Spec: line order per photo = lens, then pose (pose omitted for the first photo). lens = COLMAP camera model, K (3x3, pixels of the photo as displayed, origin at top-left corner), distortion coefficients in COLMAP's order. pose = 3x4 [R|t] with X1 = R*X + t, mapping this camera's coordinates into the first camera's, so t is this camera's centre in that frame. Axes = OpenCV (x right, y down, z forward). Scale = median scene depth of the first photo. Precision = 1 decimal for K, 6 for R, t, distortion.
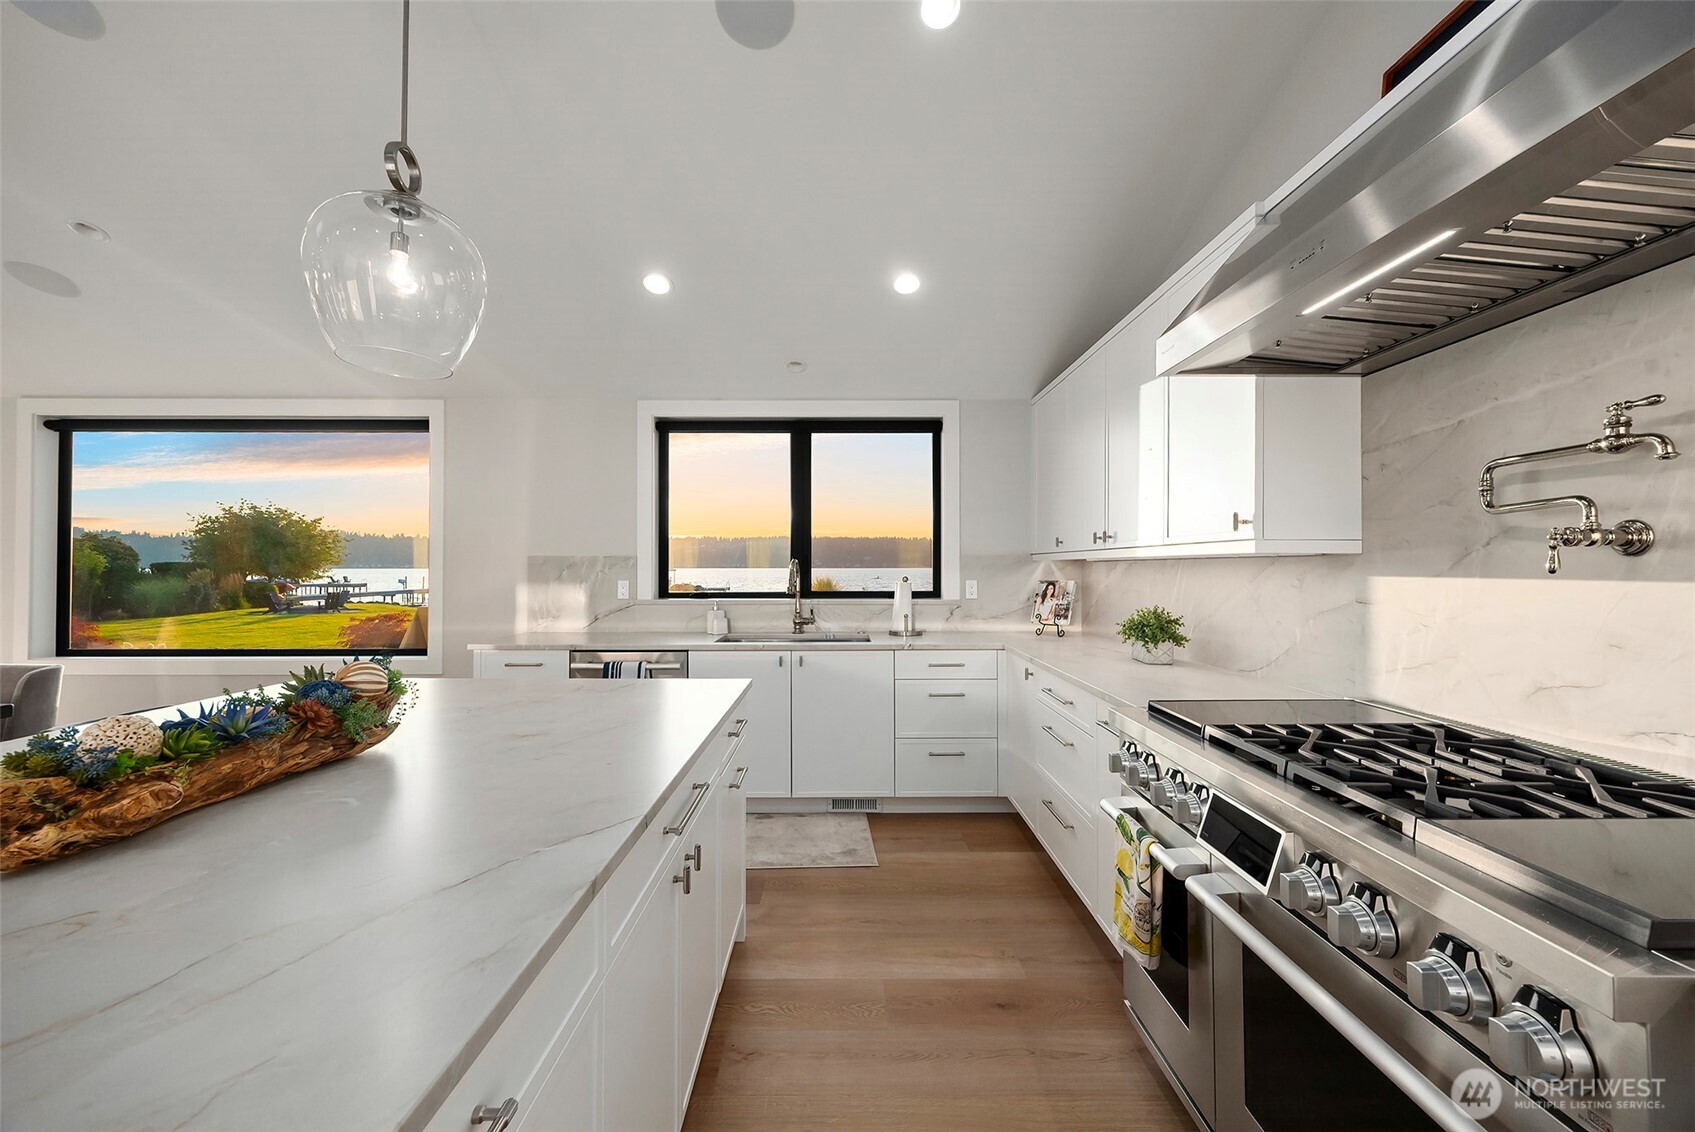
lens RADIAL K [[734.6, 0, 846.0], [0, 734.6, 572.1], [0, 0, 1]] dist [0.005461, 0.000374]
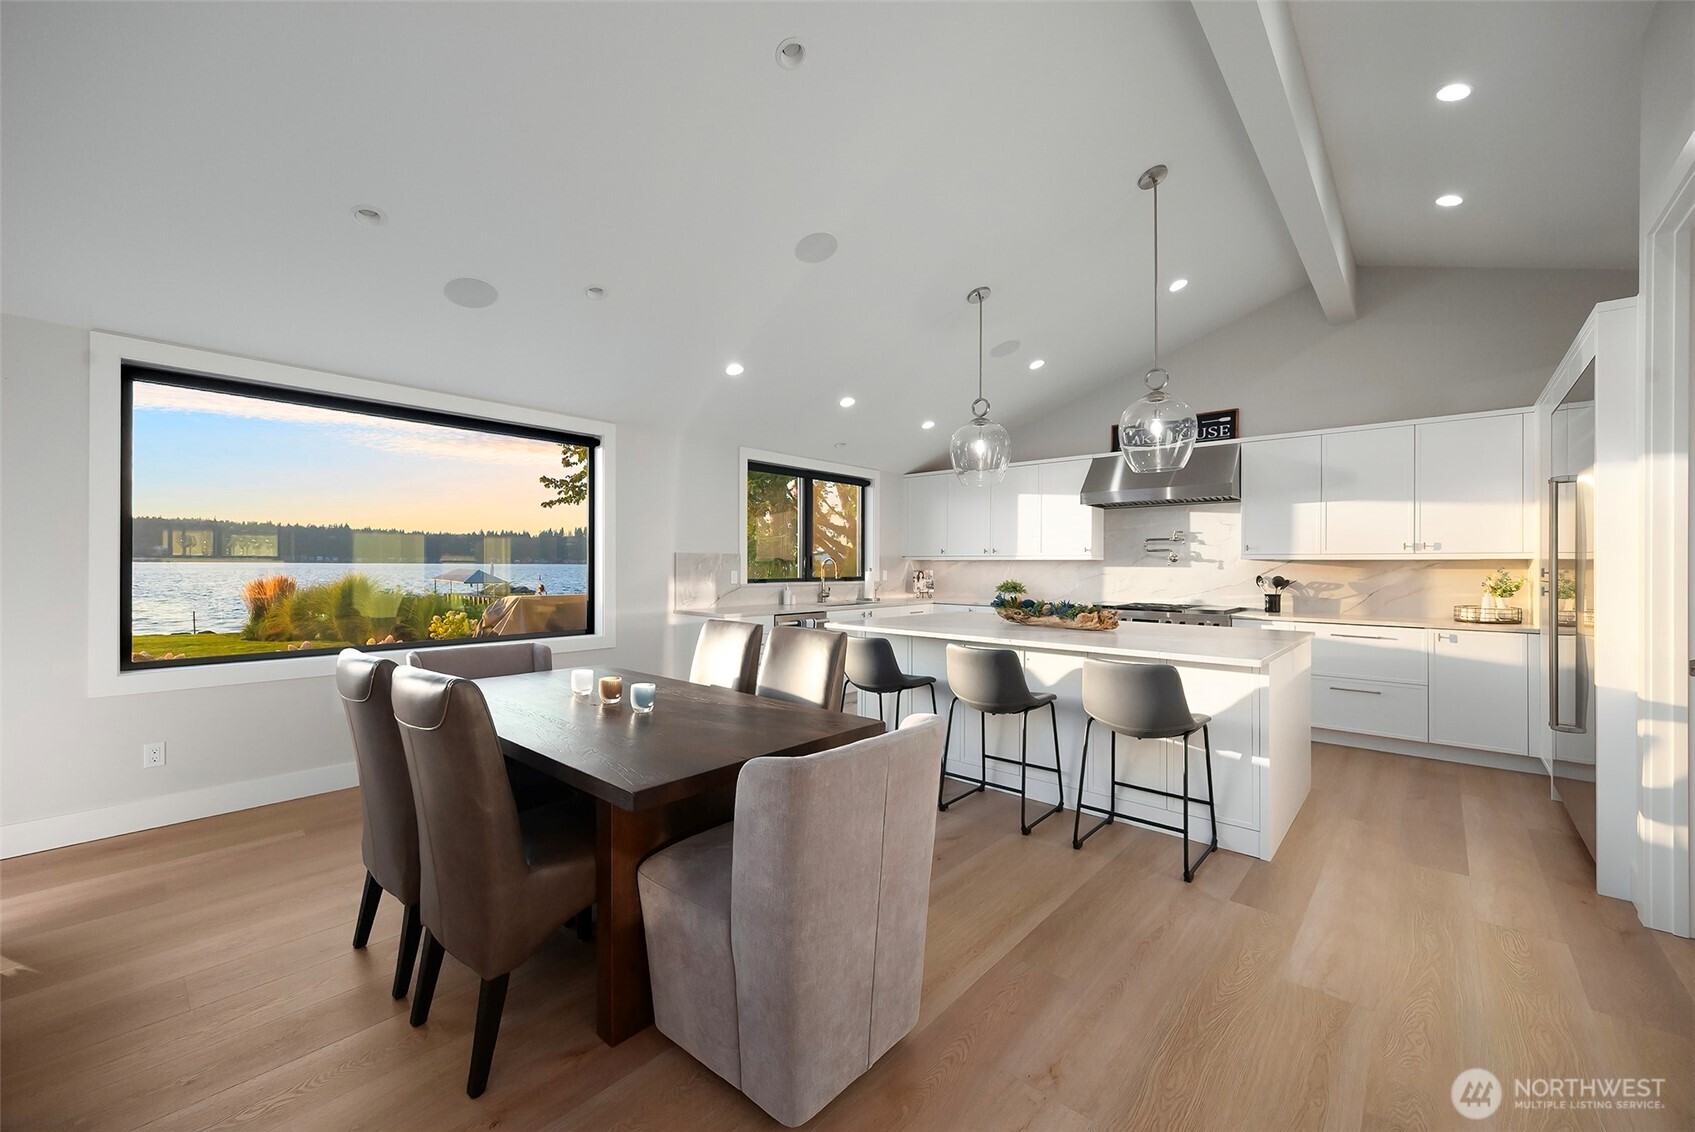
lens RADIAL K [[660.4, 0, 846.3], [0, 660.4, 562.1], [0, 0, 1]] dist [0.000579, 0.000118]
pose [[0.663031, 0.006892, 0.748560, -1.118233], [-0.002422, 0.999972, -0.007062, 0.001994], [-0.748588, 0.002869, 0.663029, -0.014302]]
